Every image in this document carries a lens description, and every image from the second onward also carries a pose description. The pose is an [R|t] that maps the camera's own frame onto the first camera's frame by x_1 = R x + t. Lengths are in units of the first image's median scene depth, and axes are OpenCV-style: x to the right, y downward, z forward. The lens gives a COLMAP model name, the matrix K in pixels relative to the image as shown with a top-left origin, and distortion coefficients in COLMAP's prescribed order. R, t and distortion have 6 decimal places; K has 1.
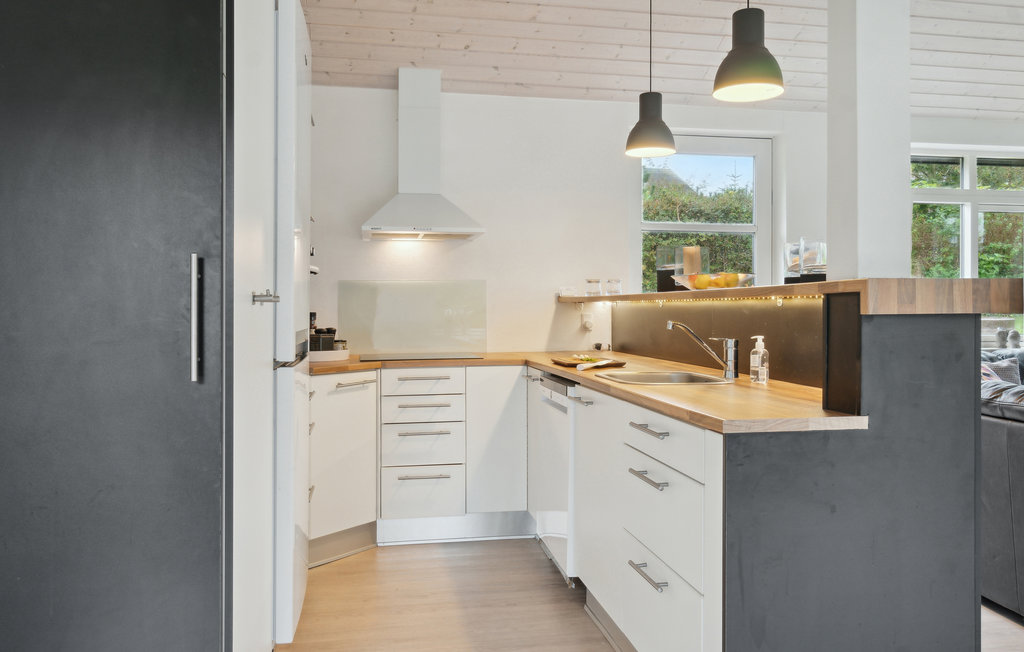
lens RADIAL K [[812.3, 0, 517.2], [0, 812.3, 317.0], [0, 0, 1]] dist [-0.008901, 0.003248]
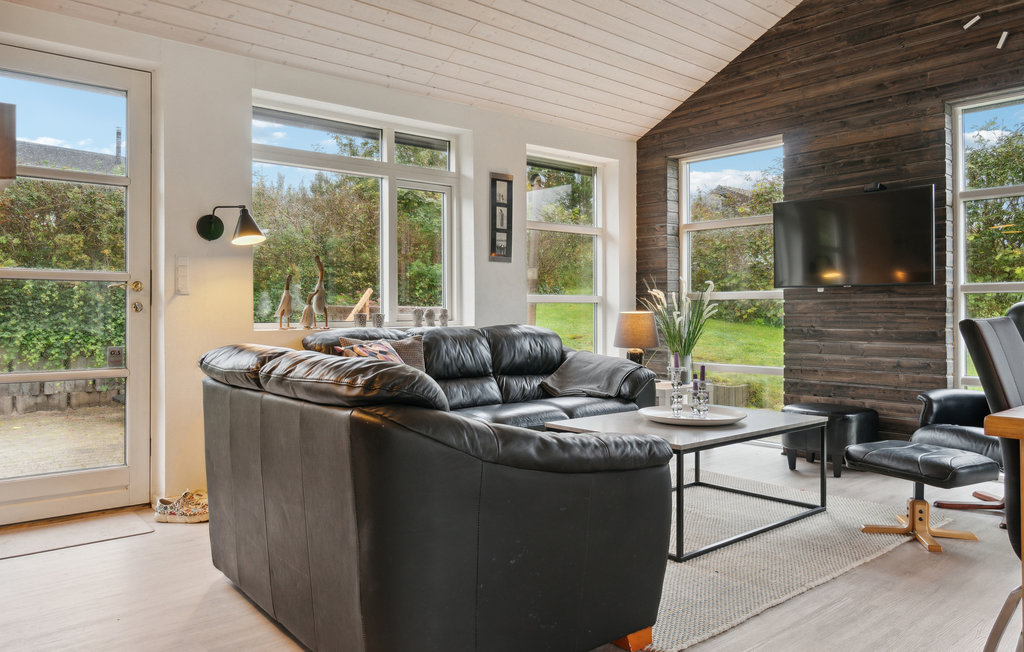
lens RADIAL K [[745.3, 0, 516.2], [0, 745.3, 307.1], [0, 0, 1]] dist [-0.007104, -0.004533]
pose [[0.854624, 0.000895, 0.519247, 0.359569], [0.008228, 0.999850, -0.015266, 0.044820], [-0.519182, 0.017319, 0.854488, 0.263119]]
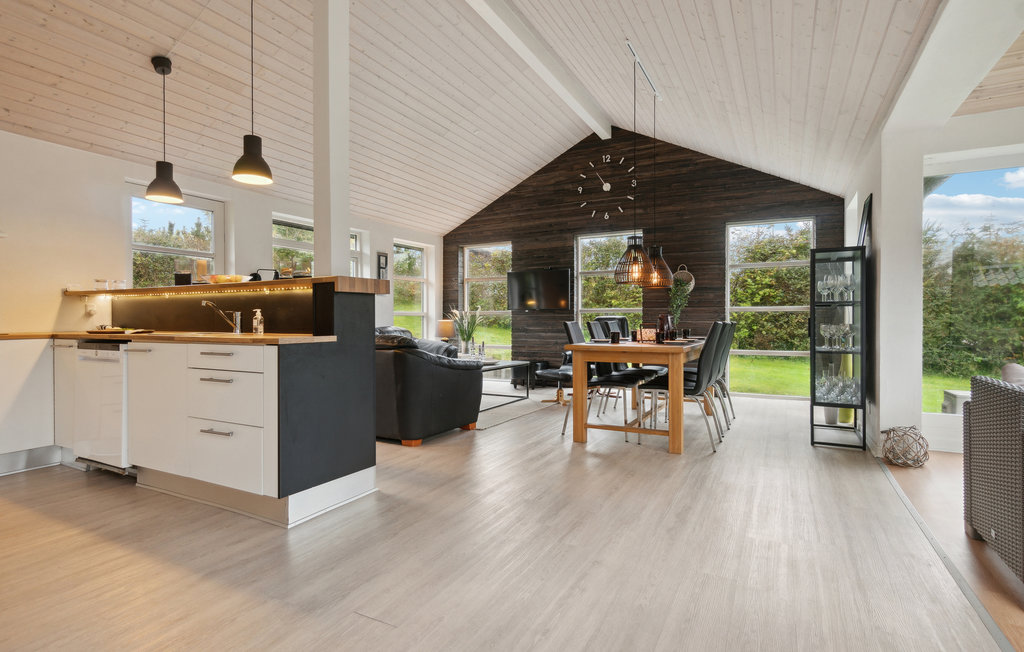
lens RADIAL K [[525.1, 0, 506.5], [0, 525.1, 324.8], [0, 0, 1]] dist [0.005862, 0.000122]
pose [[0.623587, -0.007070, 0.781722, -0.248768], [0.009835, 0.999951, 0.001198, 0.052551], [-0.781692, 0.006941, 0.623626, -0.181947]]
